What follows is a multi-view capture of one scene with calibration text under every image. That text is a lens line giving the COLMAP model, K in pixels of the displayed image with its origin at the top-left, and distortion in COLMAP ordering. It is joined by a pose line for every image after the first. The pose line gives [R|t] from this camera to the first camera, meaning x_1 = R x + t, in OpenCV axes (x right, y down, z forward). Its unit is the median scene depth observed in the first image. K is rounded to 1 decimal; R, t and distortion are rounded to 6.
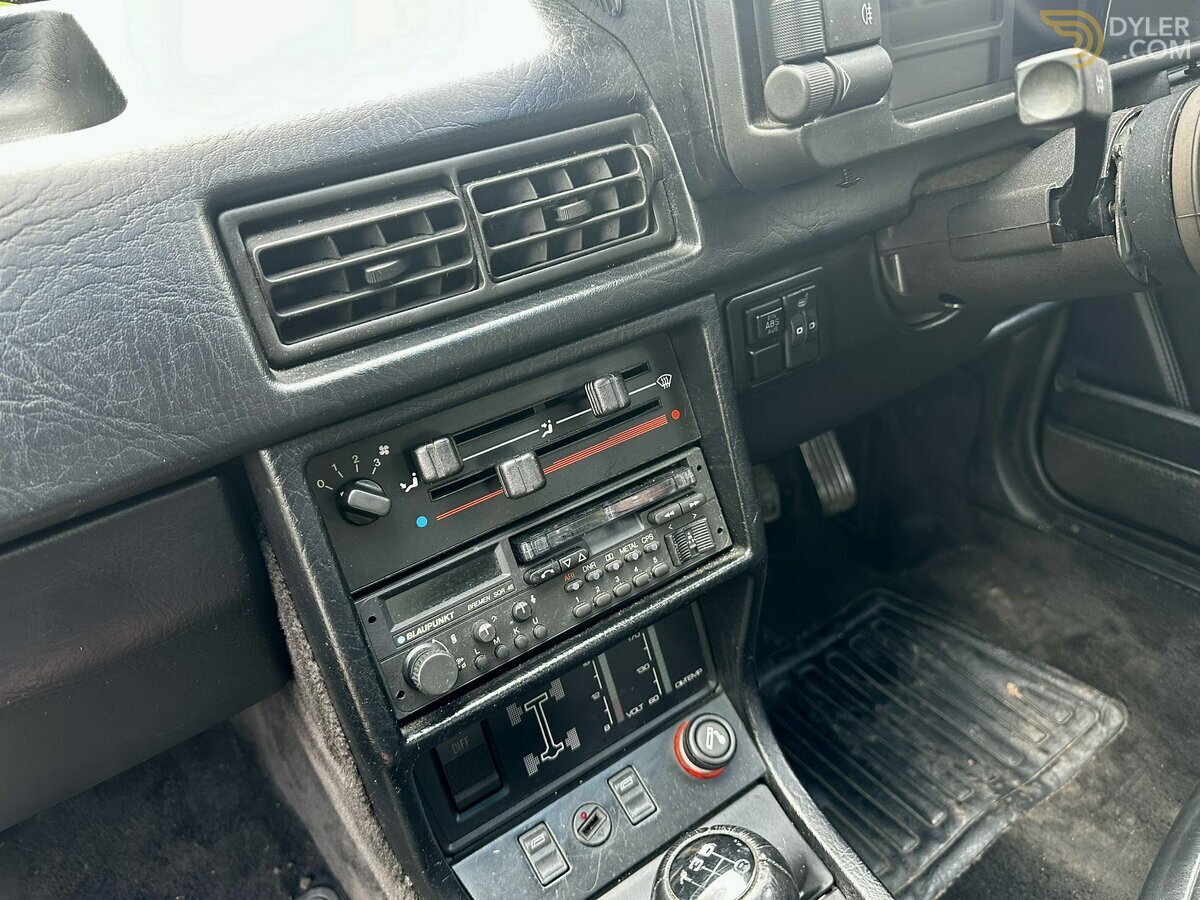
lens RADIAL K [[854.3, 0, 600.0], [0, 854.3, 450.0], [0, 0, 1]] dist [0.020937, -0.053258]
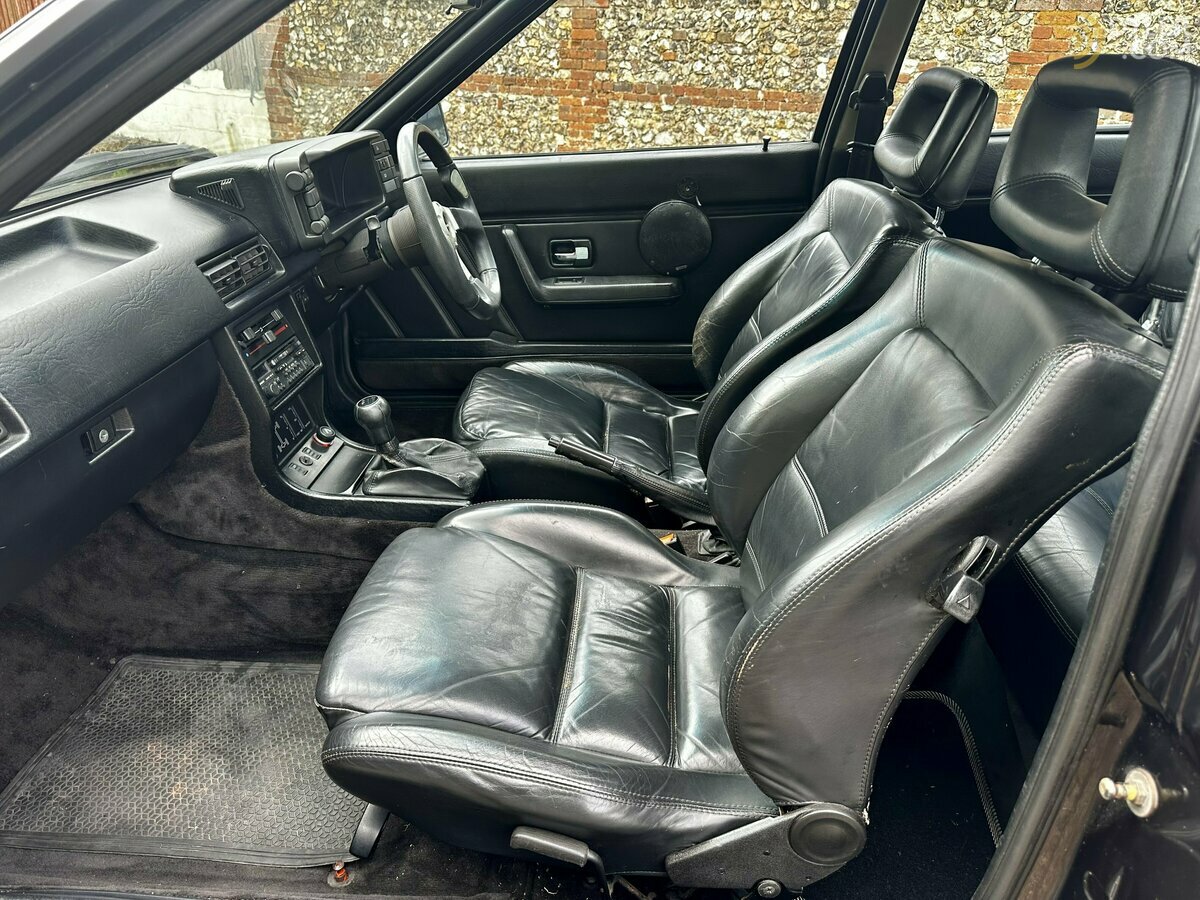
lens RADIAL K [[854.3, 0, 600.0], [0, 854.3, 450.0], [0, 0, 1]] dist [0.020937, -0.053258]
pose [[0.606735, -0.255929, 0.752577, -2.044639], [0.363096, 0.931442, 0.024024, 0.875030], [-0.707131, 0.258681, 0.658066, -2.146306]]
